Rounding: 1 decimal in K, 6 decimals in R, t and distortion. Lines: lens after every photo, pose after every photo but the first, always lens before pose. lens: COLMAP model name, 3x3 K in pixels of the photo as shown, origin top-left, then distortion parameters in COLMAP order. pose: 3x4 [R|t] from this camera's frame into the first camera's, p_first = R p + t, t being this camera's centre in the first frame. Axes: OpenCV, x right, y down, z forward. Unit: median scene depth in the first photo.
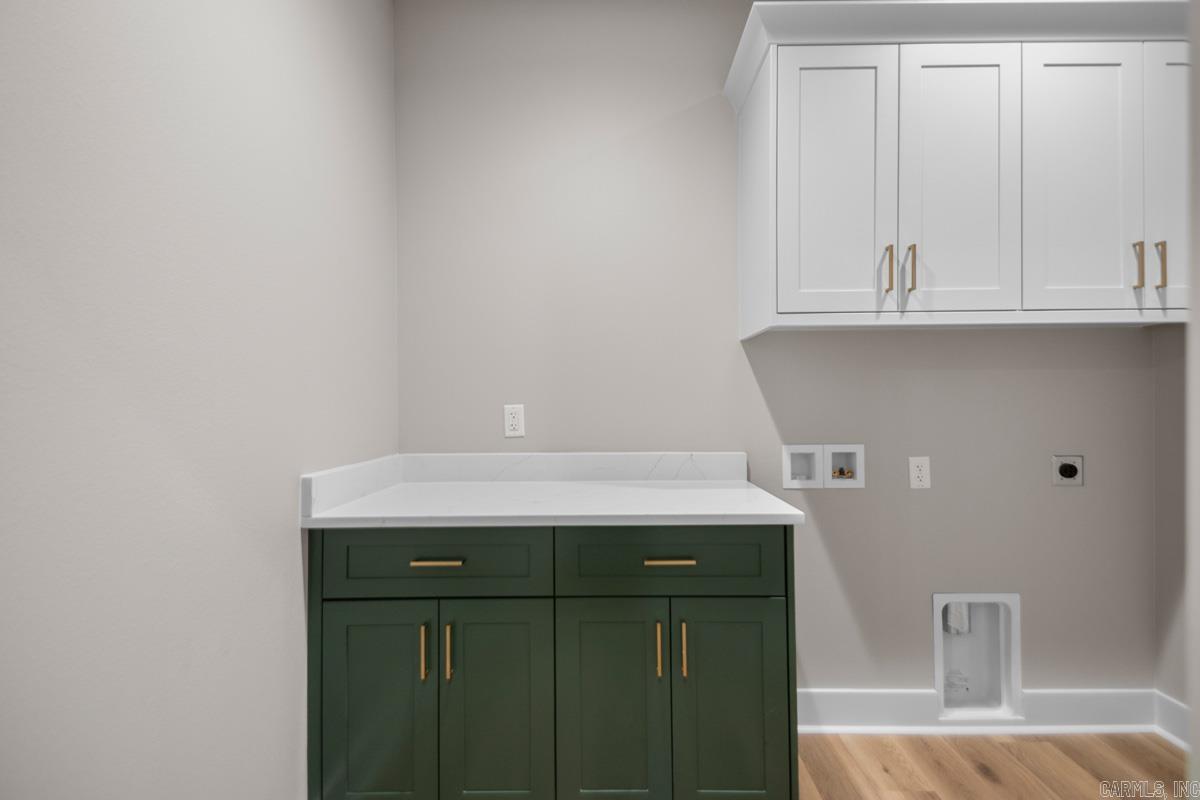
lens RADIAL K [[559.2, 0, 603.6], [0, 559.2, 408.6], [0, 0, 1]] dist [0.053965, -0.022537]
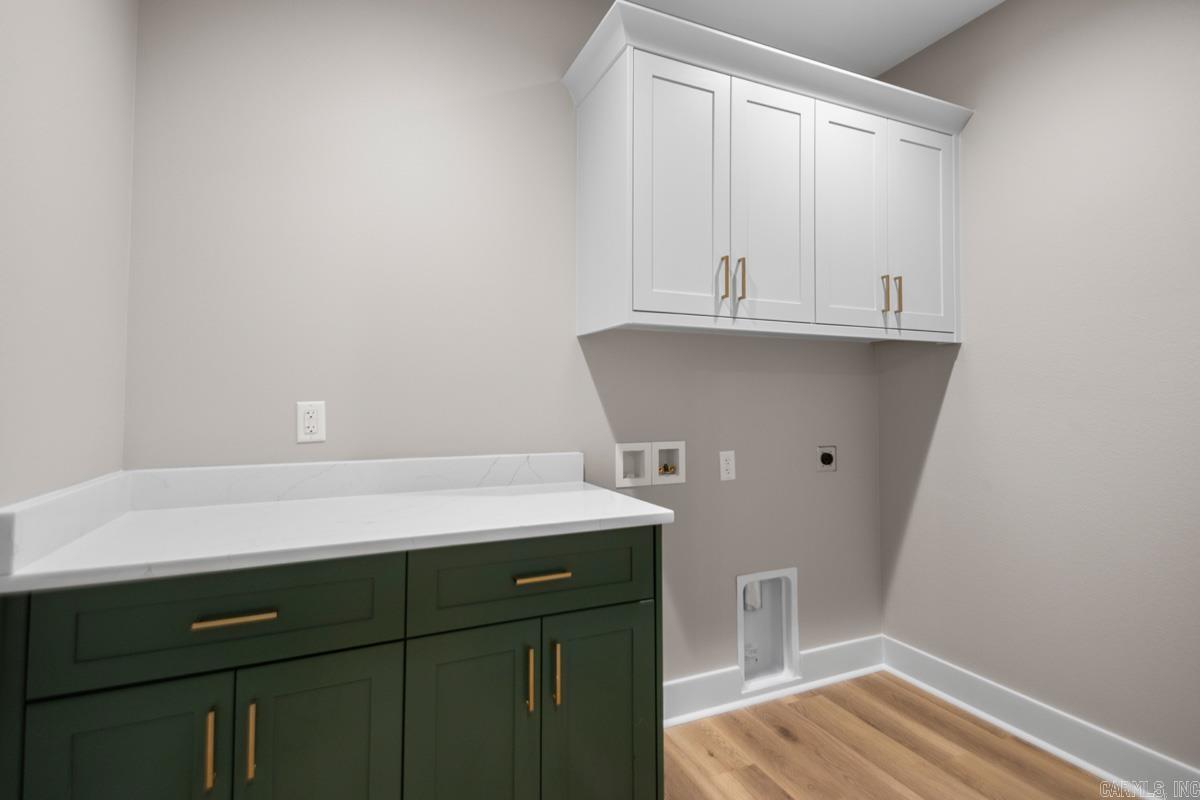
lens RADIAL K [[581.0, 0, 602.4], [0, 581.0, 388.5], [0, 0, 1]] dist [0.061914, -0.026229]
pose [[0.912522, 0.014541, 0.408770, -0.127399], [-0.001182, 0.999458, -0.032913, 0.001693], [-0.409027, 0.029550, 0.912044, 0.071382]]
